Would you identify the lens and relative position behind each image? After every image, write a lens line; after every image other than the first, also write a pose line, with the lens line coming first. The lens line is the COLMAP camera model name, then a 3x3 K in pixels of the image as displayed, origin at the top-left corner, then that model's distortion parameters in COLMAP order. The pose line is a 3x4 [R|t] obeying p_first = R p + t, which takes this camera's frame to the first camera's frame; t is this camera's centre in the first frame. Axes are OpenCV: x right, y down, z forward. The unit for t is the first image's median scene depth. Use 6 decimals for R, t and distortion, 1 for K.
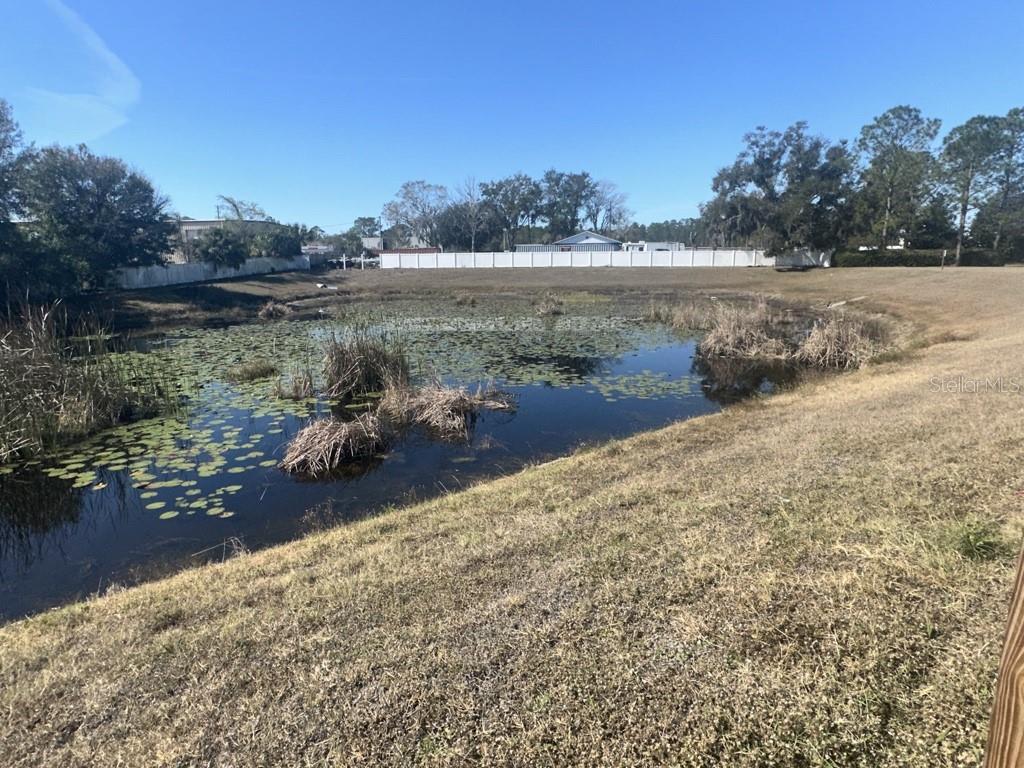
lens RADIAL K [[587.1, 0, 514.4], [0, 587.1, 385.7], [0, 0, 1]] dist [-0.003542, 0.000232]
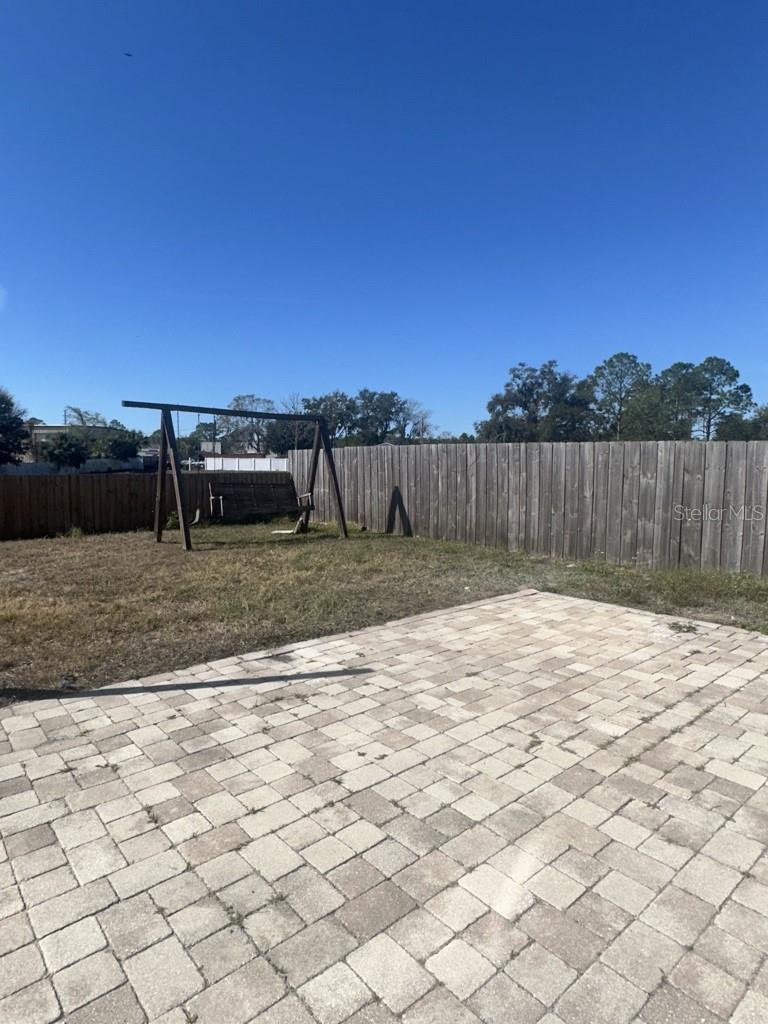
lens RADIAL K [[587.1, 0, 382.5], [0, 587.1, 511.2], [0, 0, 1]] dist [-0.003542, 0.000232]
pose [[0.998977, 0.018305, 0.041345, 0.078038], [-0.012659, 0.991048, -0.132903, 0.030765], [-0.043407, 0.132243, 0.990266, -0.154490]]
